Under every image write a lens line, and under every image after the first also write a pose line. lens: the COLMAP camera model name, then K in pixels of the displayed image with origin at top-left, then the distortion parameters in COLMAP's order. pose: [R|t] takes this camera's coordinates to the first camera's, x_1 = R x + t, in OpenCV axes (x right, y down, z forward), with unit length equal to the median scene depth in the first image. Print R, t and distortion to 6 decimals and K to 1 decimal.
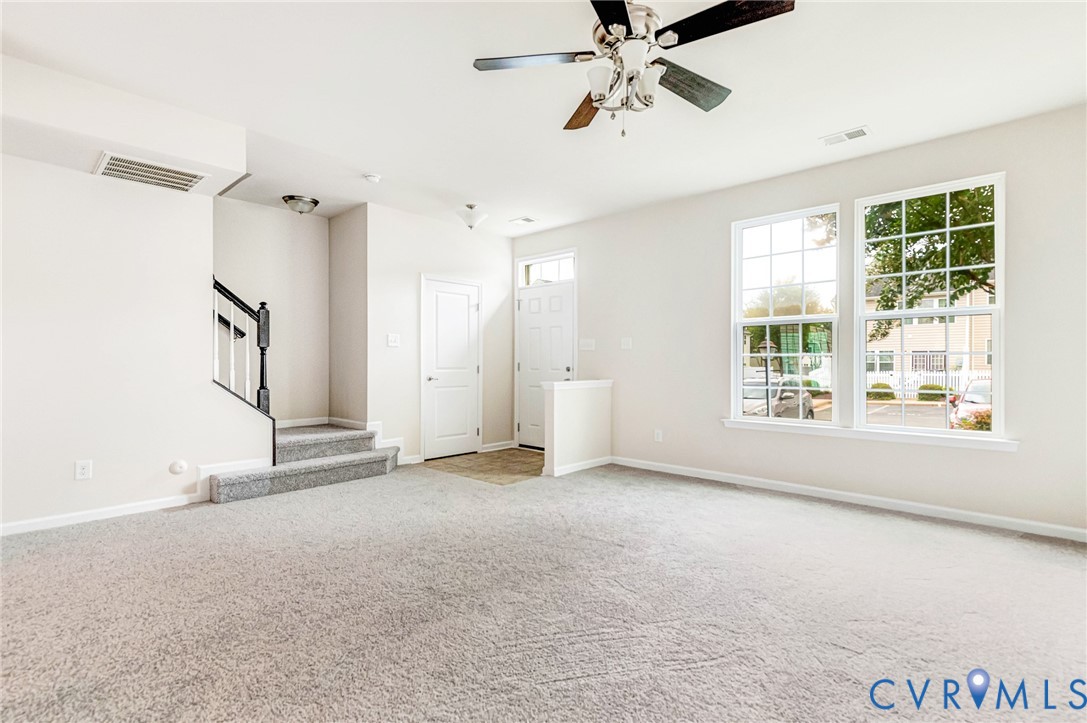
lens RADIAL K [[509.2, 0, 545.6], [0, 509.2, 366.2], [0, 0, 1]] dist [0.010822, -0.000120]
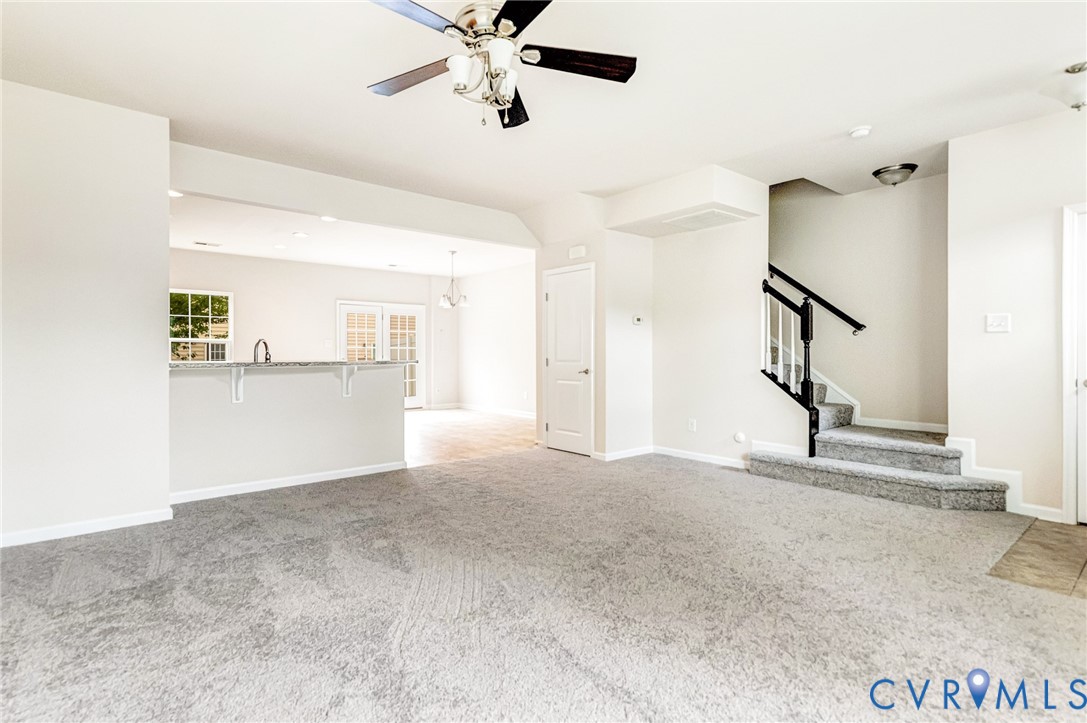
lens RADIAL K [[529.3, 0, 546.1], [0, 529.3, 356.2], [0, 0, 1]] dist [0.004053, 0.000122]
pose [[-0.129136, 0.002247, -0.991624, 0.489115], [-0.006305, 0.999975, 0.003086, -0.005451], [0.991607, 0.006650, -0.129119, 0.515840]]
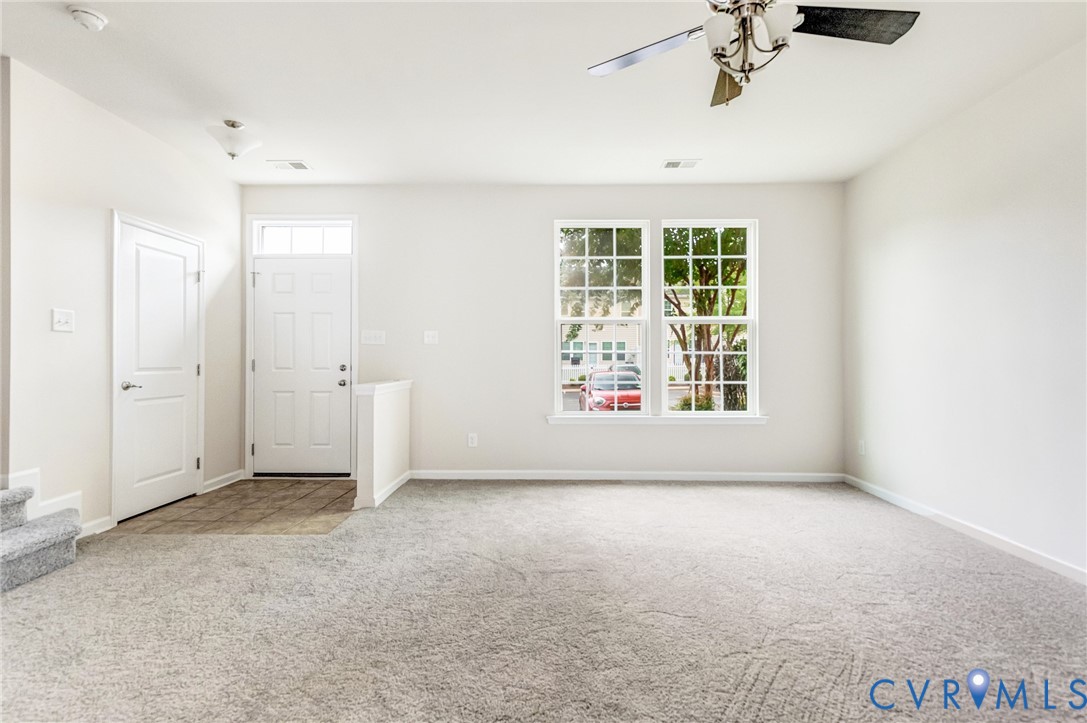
lens RADIAL K [[515.2, 0, 543.5], [0, 515.2, 361.5], [0, 0, 1]] dist [0.011473, -0.000812]
pose [[0.751533, -0.003920, 0.659683, -0.288140], [0.005376, 0.999986, -0.000183, -0.002925], [-0.659673, 0.003684, 0.751544, 0.228842]]
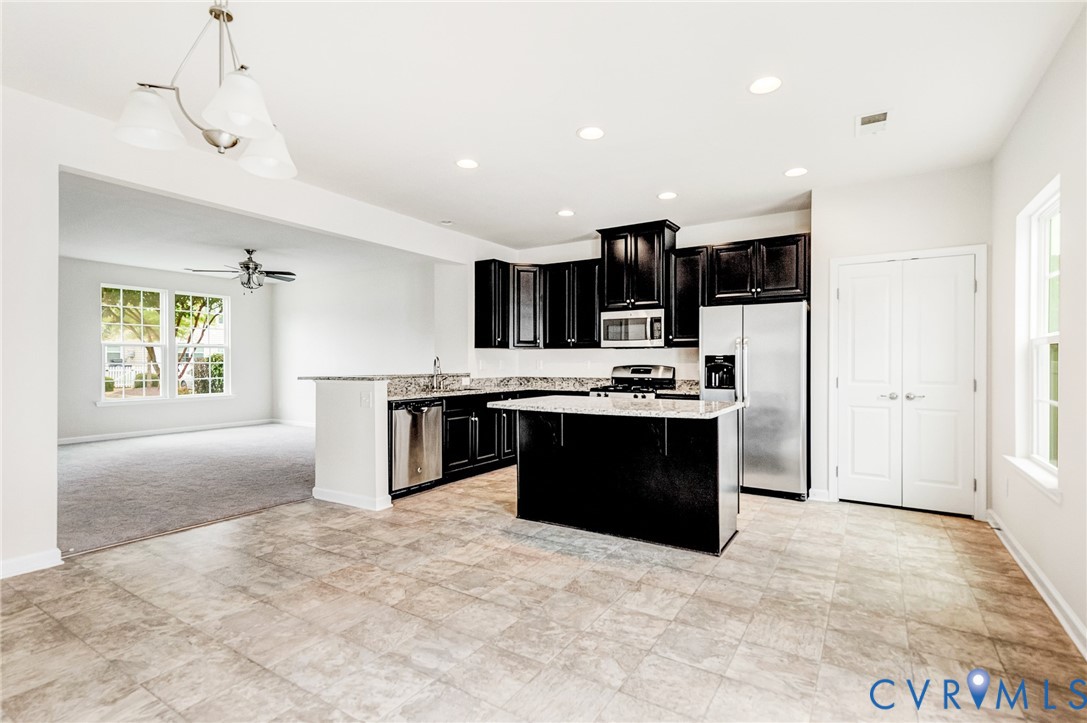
lens RADIAL K [[523.3, 0, 539.7], [0, 523.3, 366.7], [0, 0, 1]] dist [0.003329, -0.000516]
pose [[-0.169699, -0.010112, 0.985444, -1.417673], [0.005126, 0.999925, 0.011144, -0.019336], [-0.985483, 0.006943, -0.169635, -0.095474]]
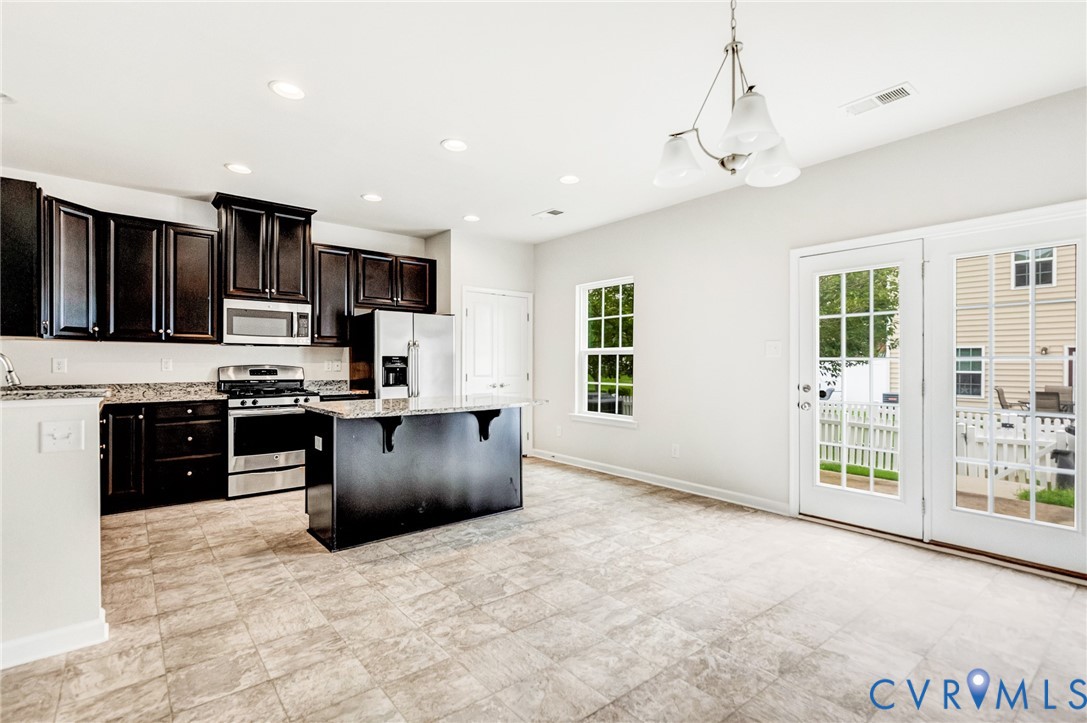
lens RADIAL K [[524.7, 0, 557.2], [0, 524.7, 363.6], [0, 0, 1]] dist [0.004677, 0.000034]
pose [[-0.992774, -0.005705, 0.119860, -0.989548], [-0.004744, 0.999954, 0.008298, -0.022950], [-0.119901, 0.007670, -0.992756, 0.415076]]
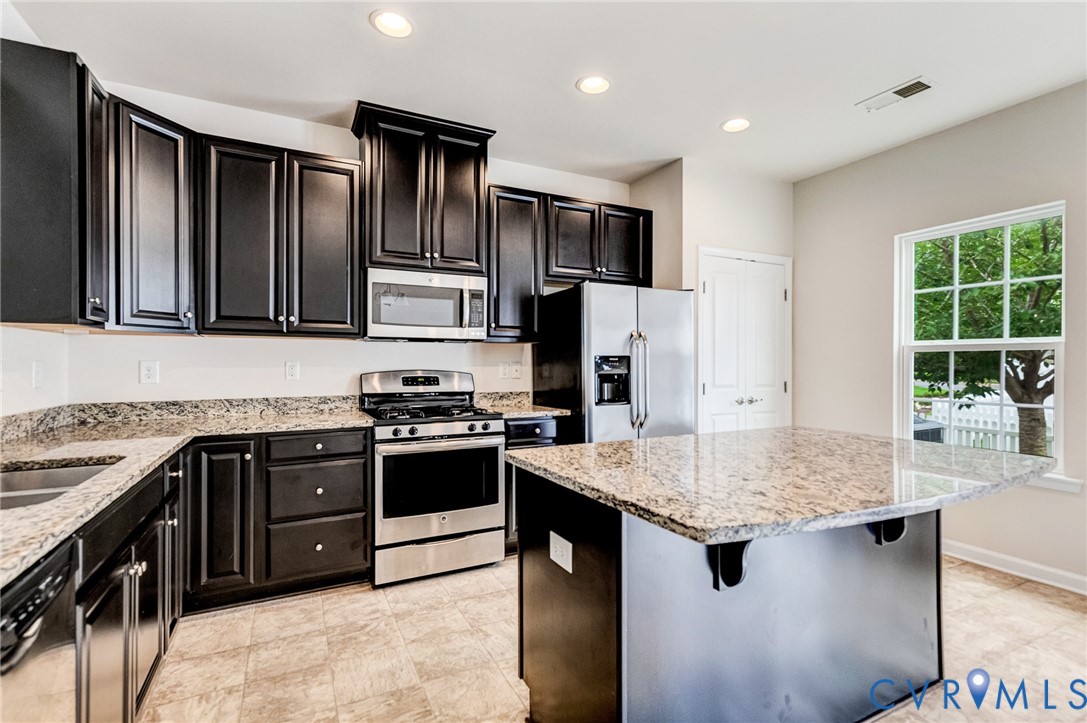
lens RADIAL K [[520.9, 0, 543.5], [0, 520.9, 361.5], [0, 0, 1]] dist [0.009138, 0.000171]
pose [[-0.938540, -0.003595, 0.345151, -0.689815], [-0.001565, 0.999980, 0.006161, -0.024628], [-0.345166, 0.005242, -0.938527, 0.056760]]
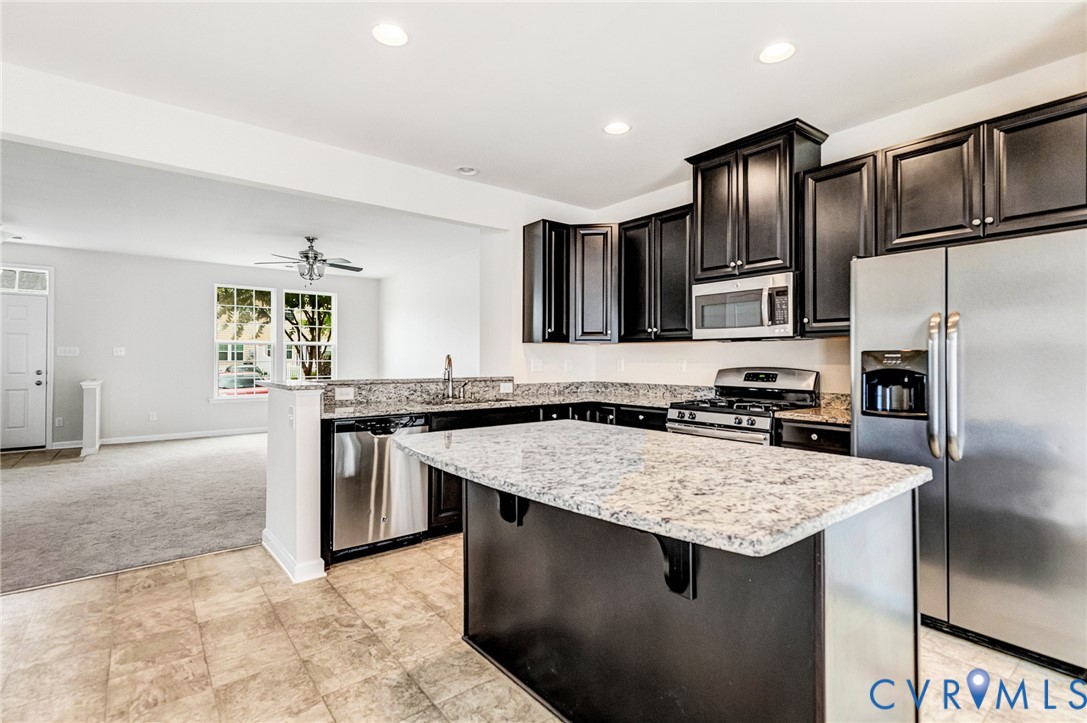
lens RADIAL K [[519.0, 0, 543.4], [0, 519.0, 356.4], [0, 0, 1]] dist [0.009163, -0.000450]
pose [[0.160171, 0.003870, 0.987082, -1.067153], [0.004634, 0.999978, -0.004673, -0.022029], [-0.987078, 0.005322, 0.160150, -0.333549]]
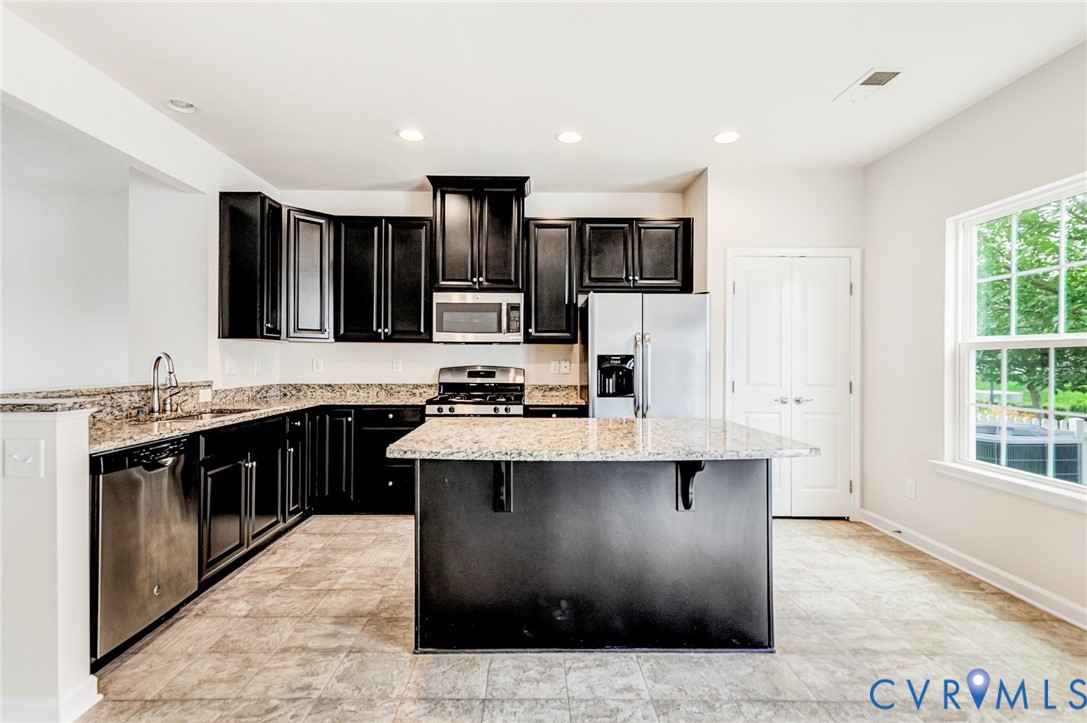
lens RADIAL K [[532.0, 0, 528.6], [0, 532.0, 358.3], [0, 0, 1]] dist [0.011380, -0.000634]
pose [[-0.678602, -0.004125, 0.734495, -1.020726], [-0.001354, 0.999990, 0.004365, -0.026107], [-0.734505, 0.001967, -0.678600, 0.033358]]
